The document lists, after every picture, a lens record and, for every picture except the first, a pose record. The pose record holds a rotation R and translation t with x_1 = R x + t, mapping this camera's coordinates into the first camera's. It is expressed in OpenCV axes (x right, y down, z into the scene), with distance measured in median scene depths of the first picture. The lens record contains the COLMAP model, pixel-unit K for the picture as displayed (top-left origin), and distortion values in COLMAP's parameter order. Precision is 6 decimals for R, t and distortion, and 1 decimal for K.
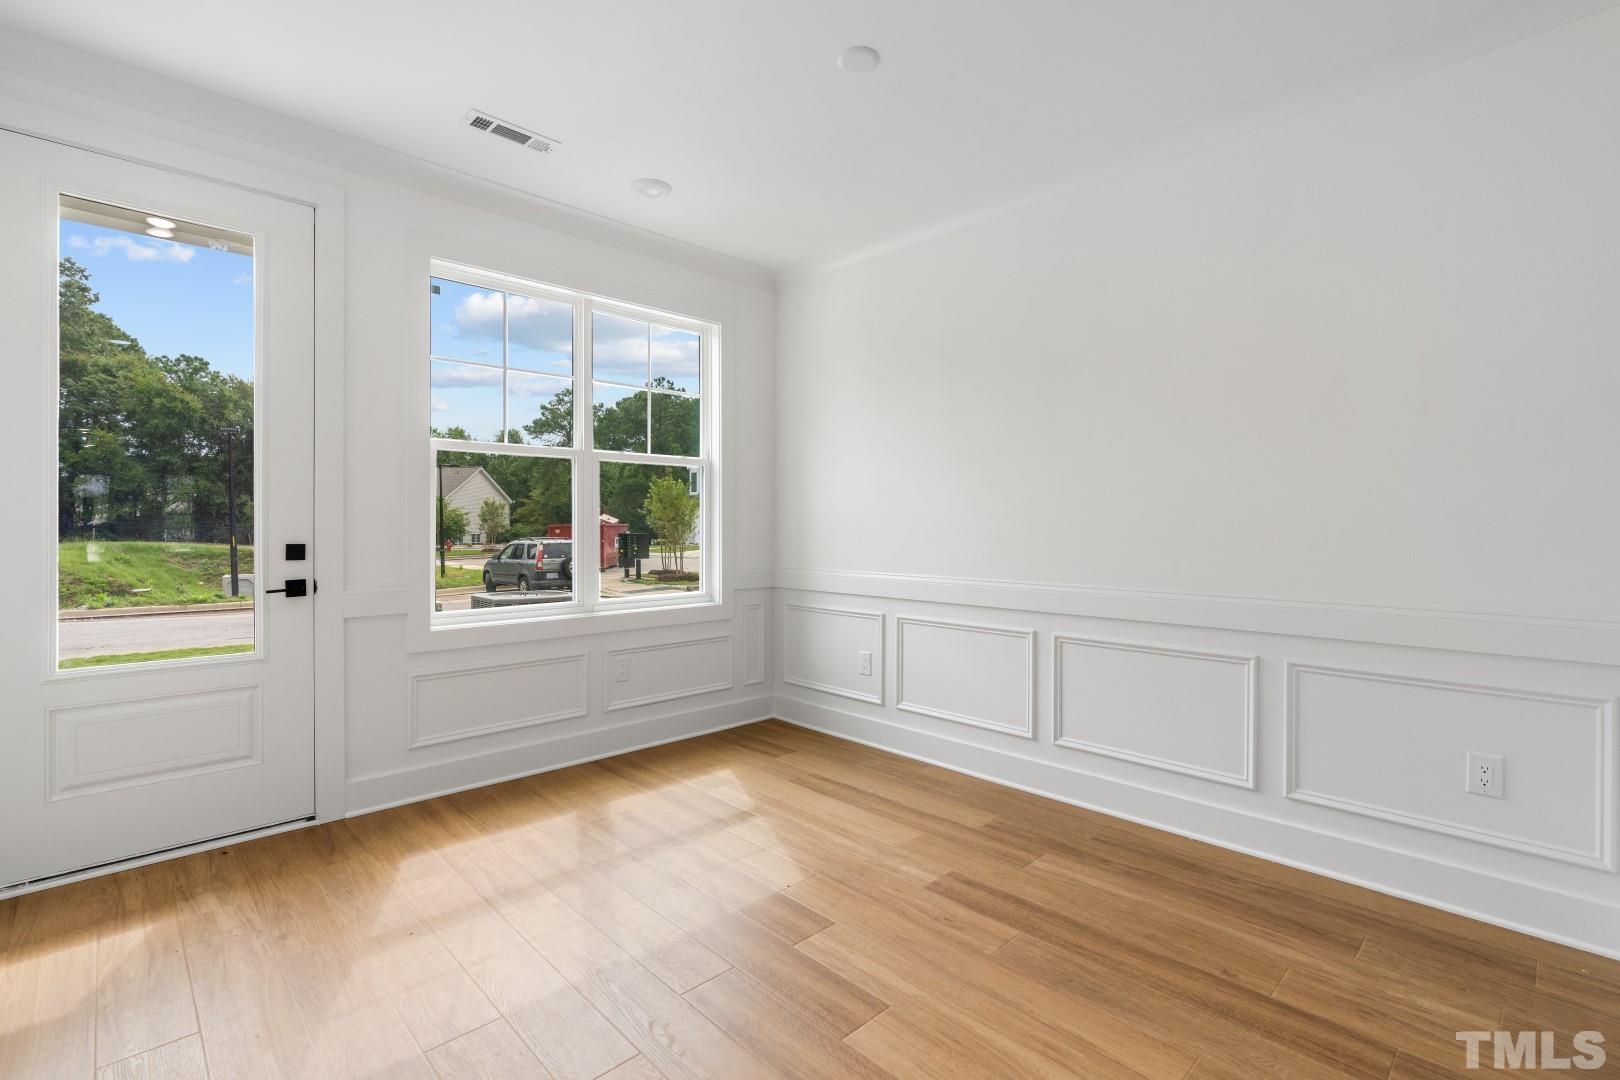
lens RADIAL K [[749.2, 0, 811.7], [0, 749.2, 530.2], [0, 0, 1]] dist [-0.011562, 0.005144]
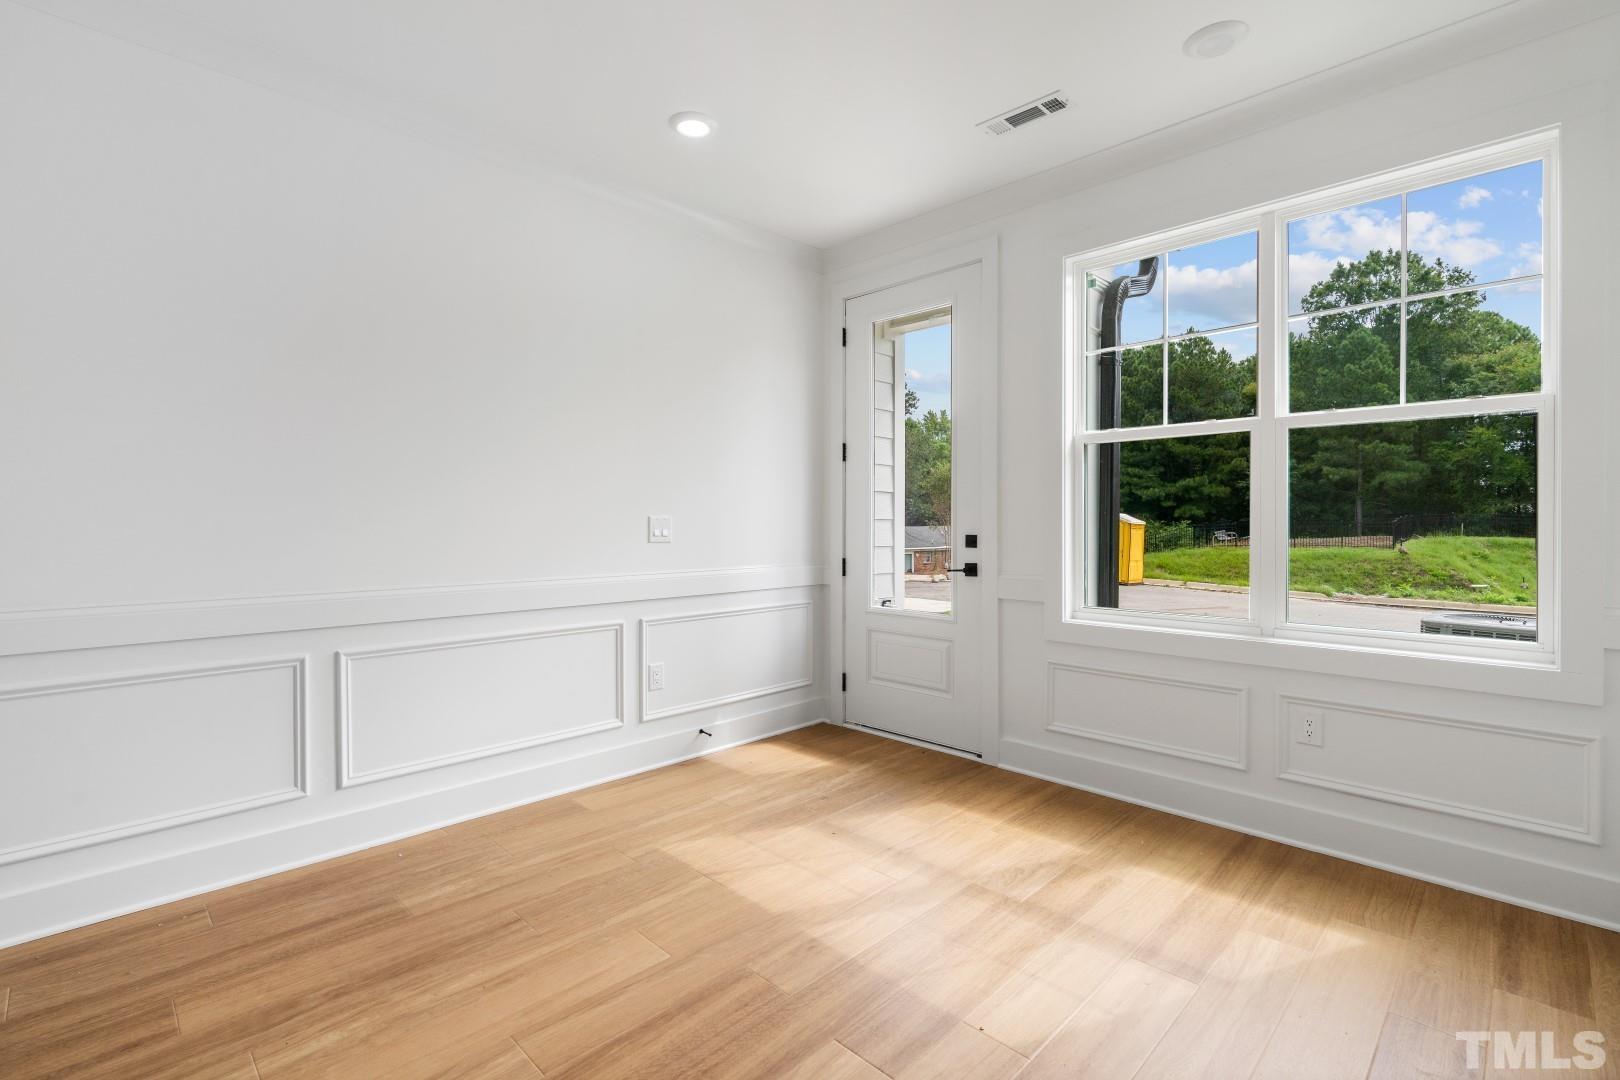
lens RADIAL K [[711.1, 0, 763.5], [0, 711.1, 530.1], [0, 0, 1]] dist [-0.010479, 0.003858]
pose [[0.001176, 0.010860, -0.999940, 0.468830], [-0.004044, 0.999933, 0.010855, -0.001396], [0.999991, 0.004031, 0.001220, 0.586125]]
